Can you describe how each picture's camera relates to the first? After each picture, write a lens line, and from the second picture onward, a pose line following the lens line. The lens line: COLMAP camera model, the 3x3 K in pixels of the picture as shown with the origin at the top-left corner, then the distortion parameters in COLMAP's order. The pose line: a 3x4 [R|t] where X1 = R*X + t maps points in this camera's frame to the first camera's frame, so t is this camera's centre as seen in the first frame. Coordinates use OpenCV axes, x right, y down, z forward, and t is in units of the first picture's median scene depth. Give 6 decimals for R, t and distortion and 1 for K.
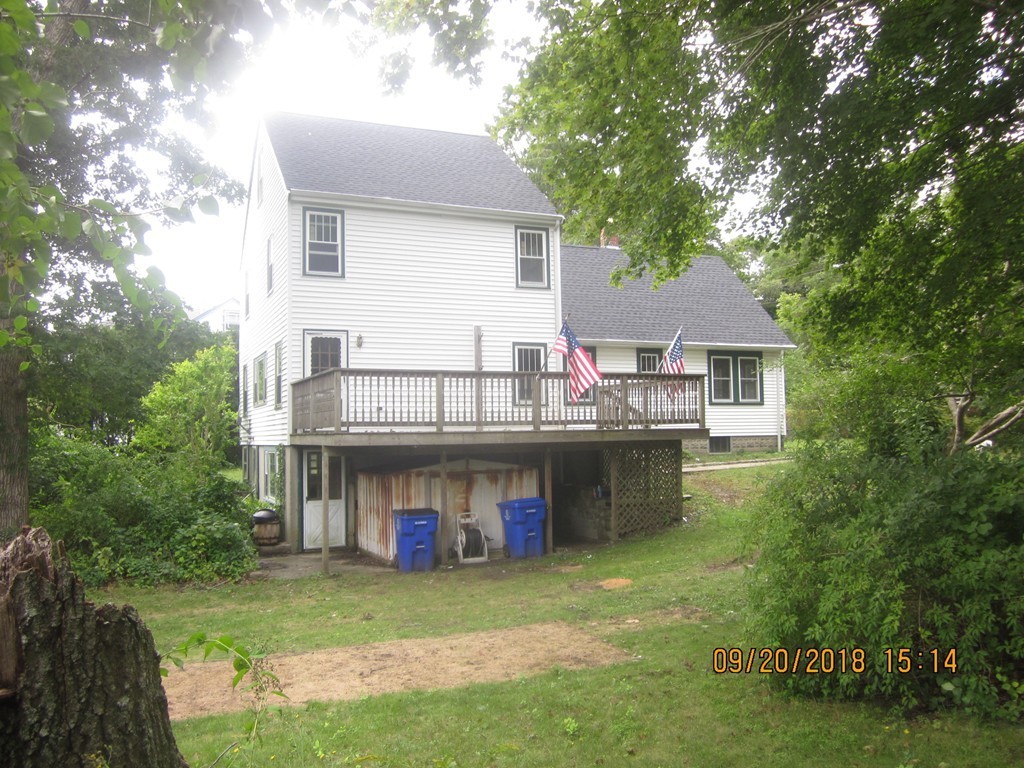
lens RADIAL K [[864.5, 0, 513.3], [0, 864.5, 386.5], [0, 0, 1]] dist [-0.032927, 0.016577]
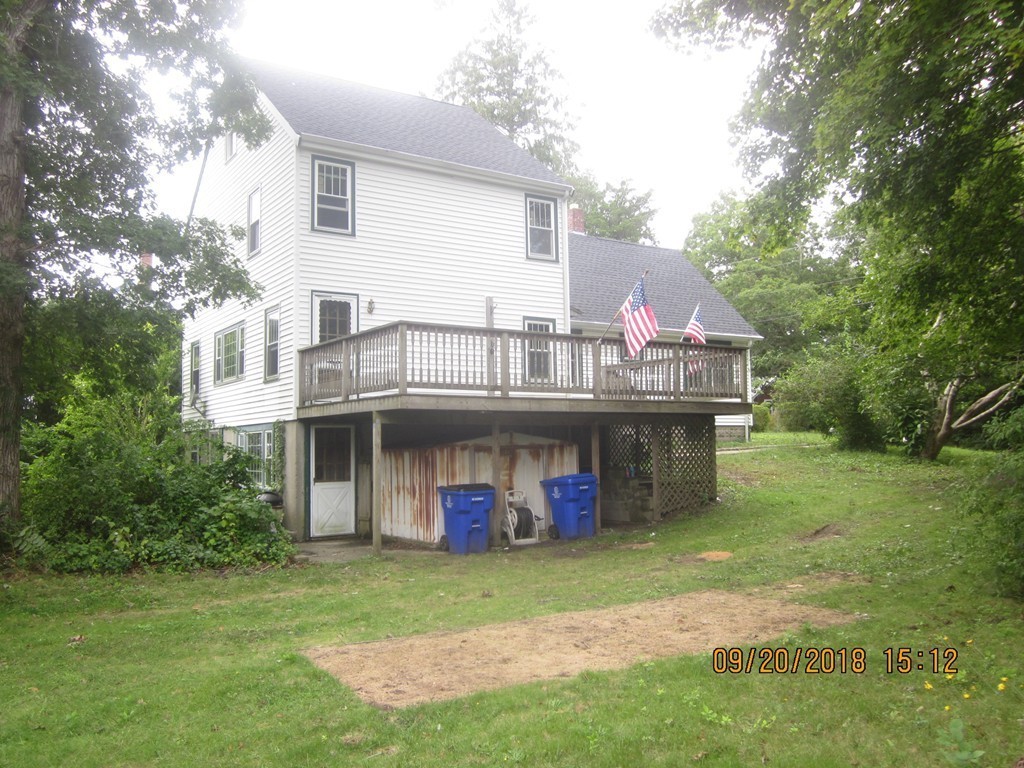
lens RADIAL K [[864.5, 0, 511.7], [0, 864.5, 382.7], [0, 0, 1]] dist [-0.032927, 0.016577]
pose [[0.984480, 0.015075, 0.174847, -0.196030], [-0.011014, 0.999647, -0.024175, 0.049039], [-0.175150, 0.021874, 0.984299, 0.087604]]
